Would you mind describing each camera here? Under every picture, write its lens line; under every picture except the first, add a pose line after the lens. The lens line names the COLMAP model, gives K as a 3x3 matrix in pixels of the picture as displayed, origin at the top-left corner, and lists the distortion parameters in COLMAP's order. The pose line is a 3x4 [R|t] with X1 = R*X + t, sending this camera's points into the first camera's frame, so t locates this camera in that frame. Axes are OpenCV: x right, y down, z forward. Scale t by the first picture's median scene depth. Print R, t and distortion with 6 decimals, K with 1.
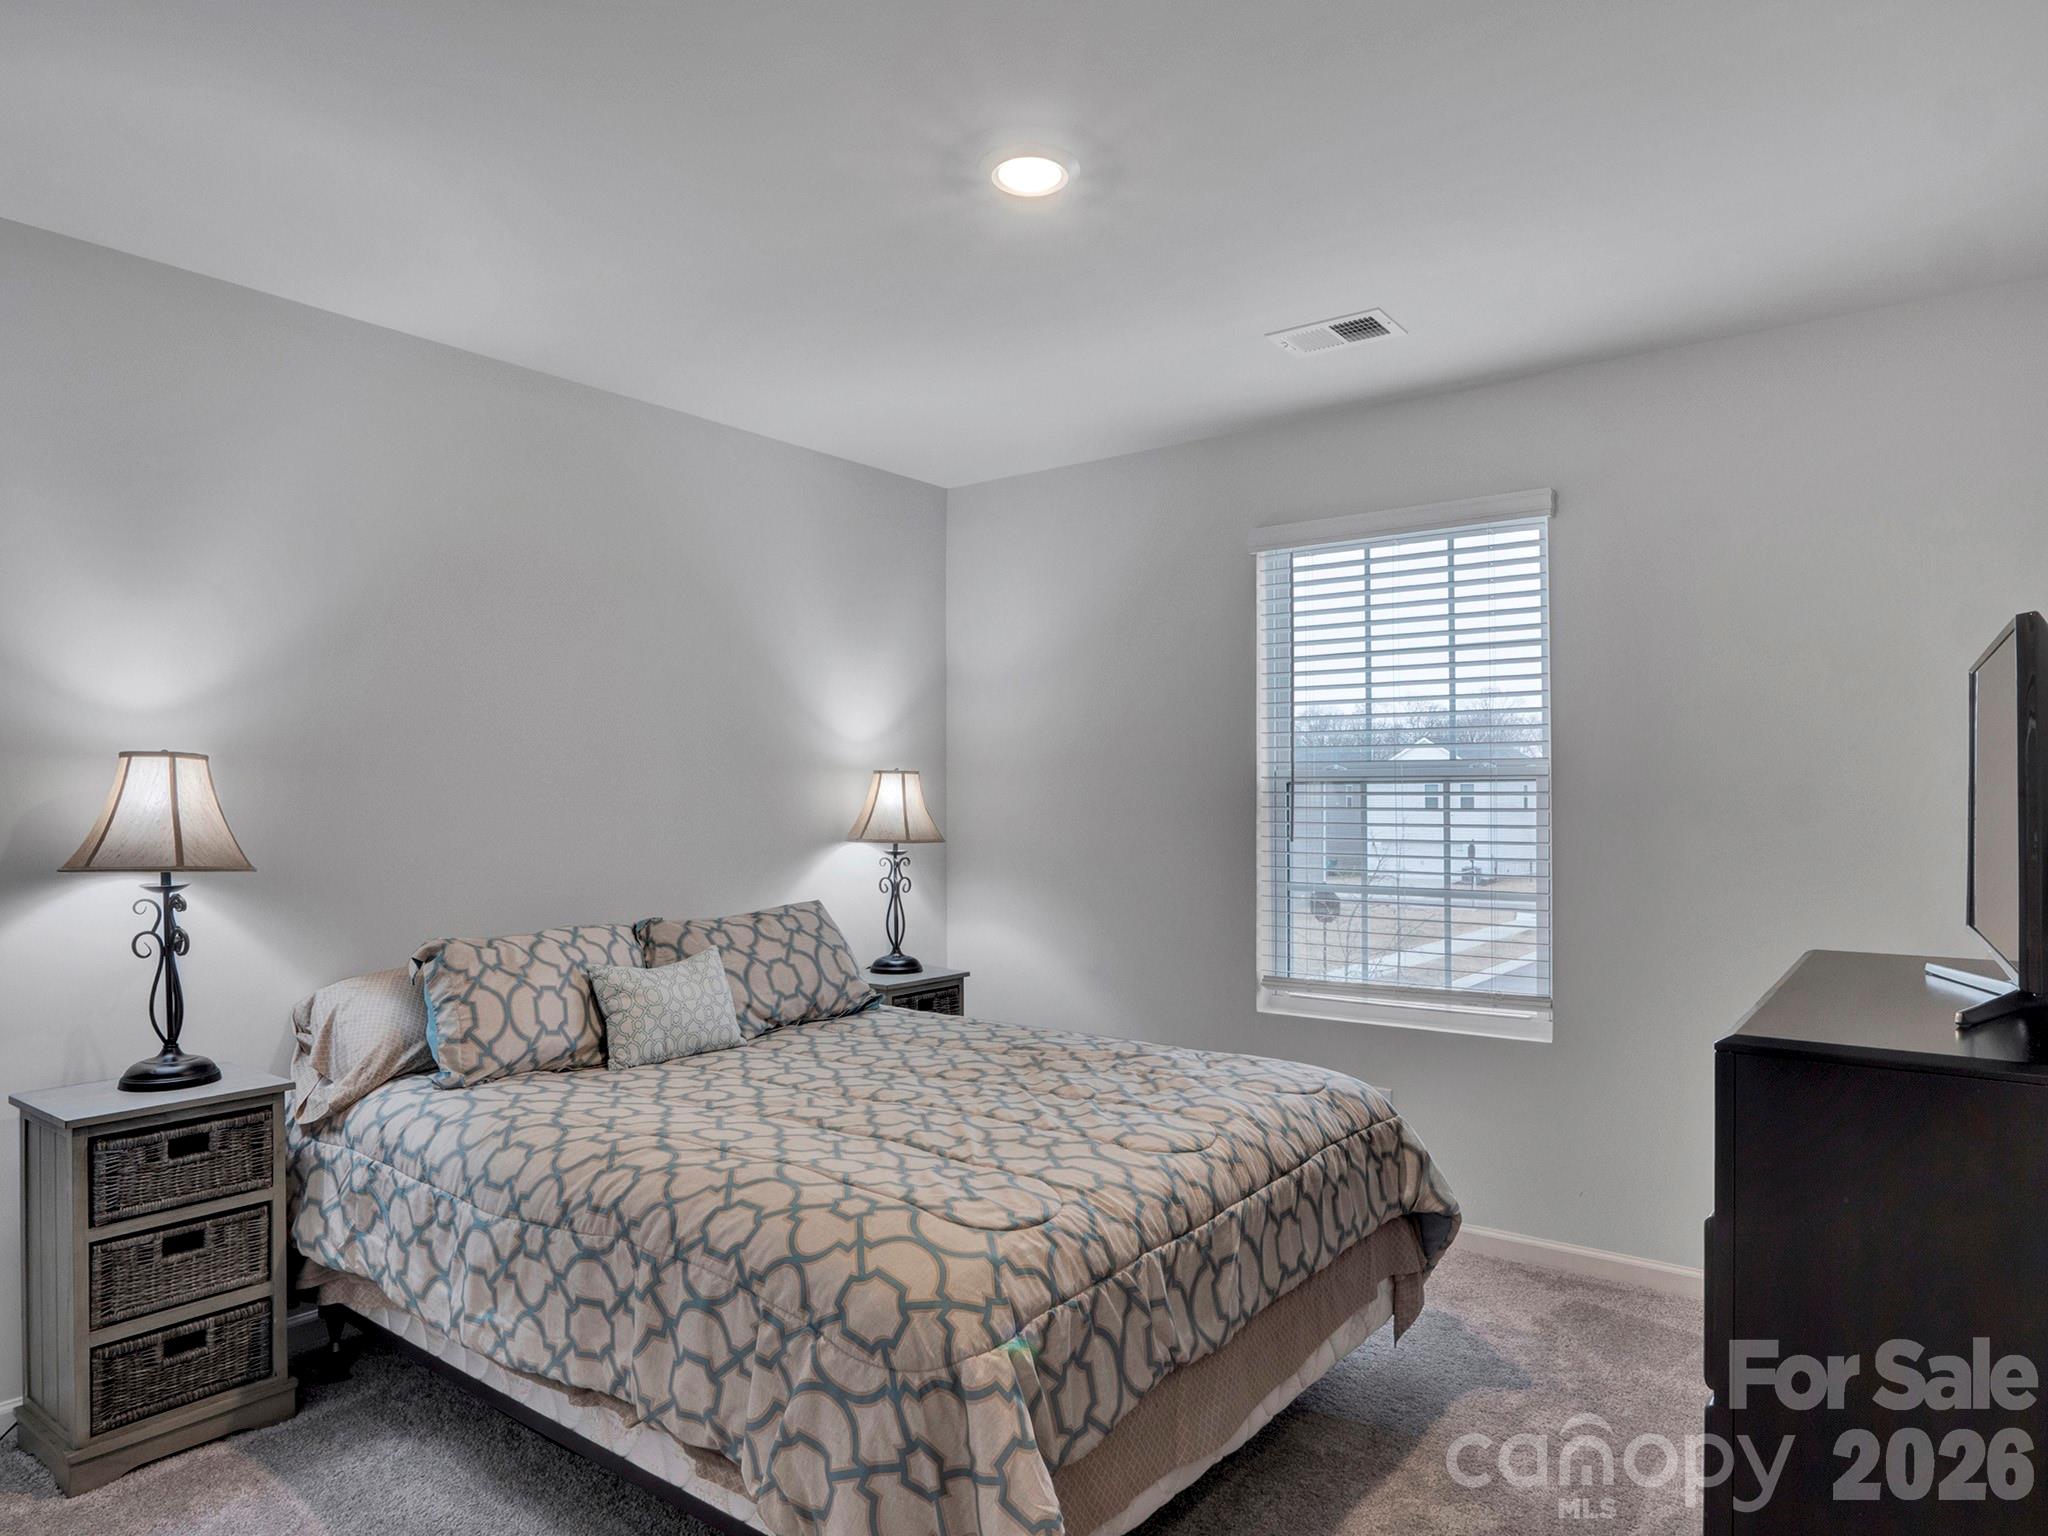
lens RADIAL K [[1275.1, 0, 1020.3], [0, 1275.1, 778.1], [0, 0, 1]] dist [-0.022233, -0.005353]
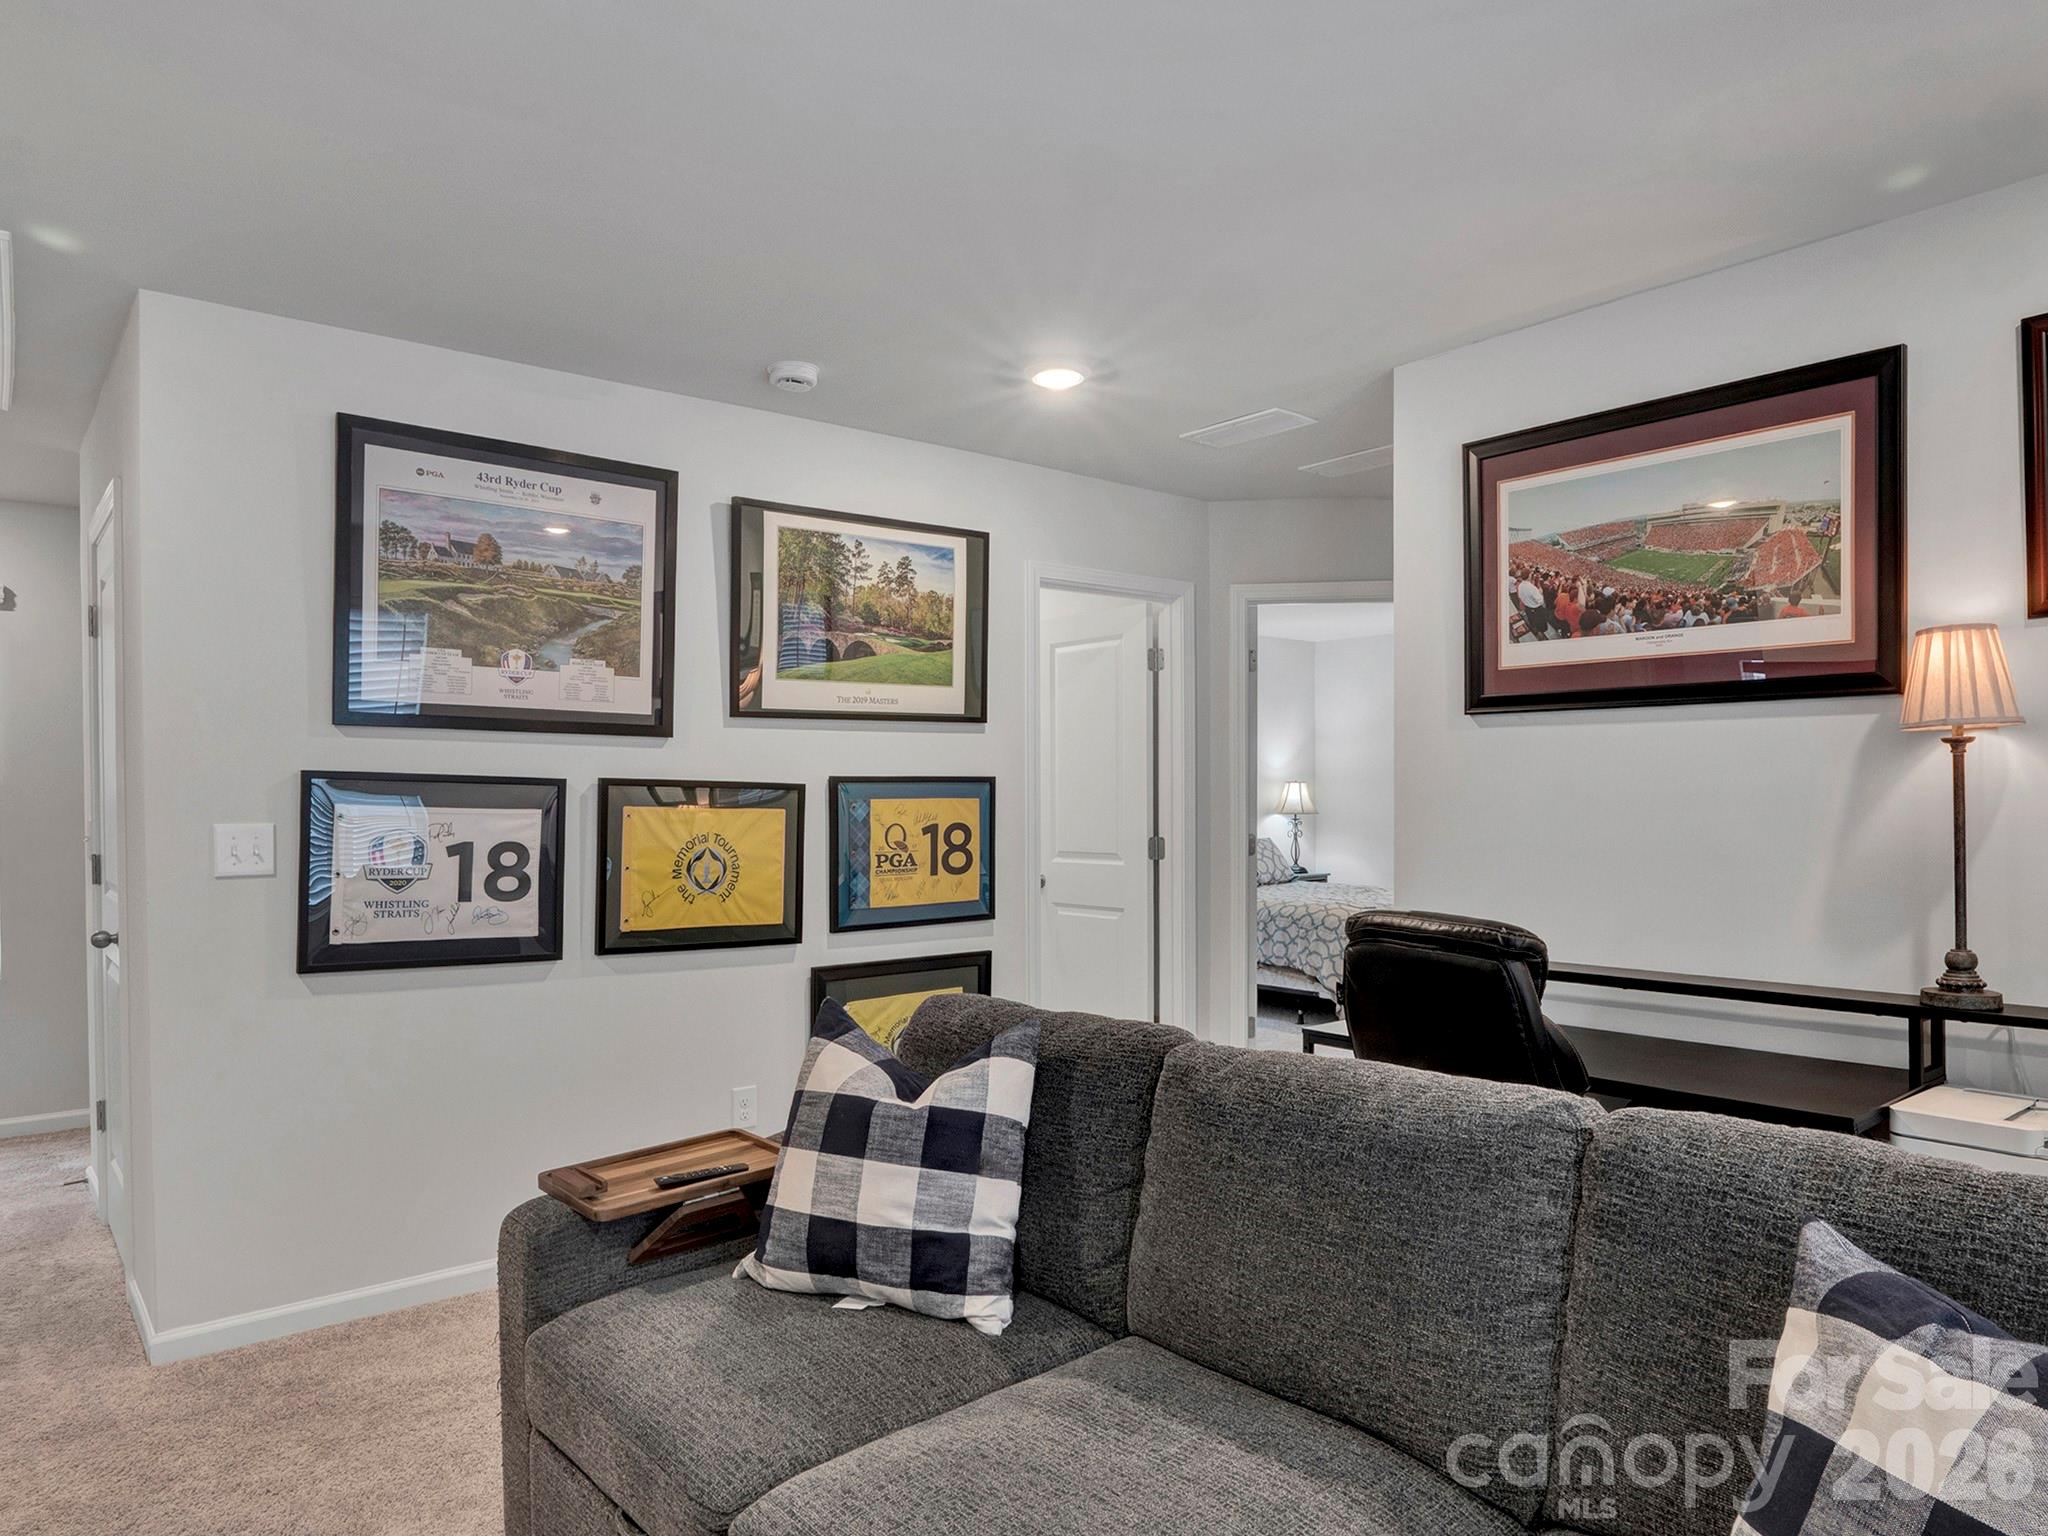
lens RADIAL K [[1275.1, 0, 1027.7], [0, 1275.1, 786.7], [0, 0, 1]] dist [-0.022233, -0.005353]
pose [[0.975600, 0.003584, -0.219527, -0.084625], [-0.000485, 0.999899, 0.014172, -0.035499], [0.219556, -0.013719, 0.975504, -1.564260]]
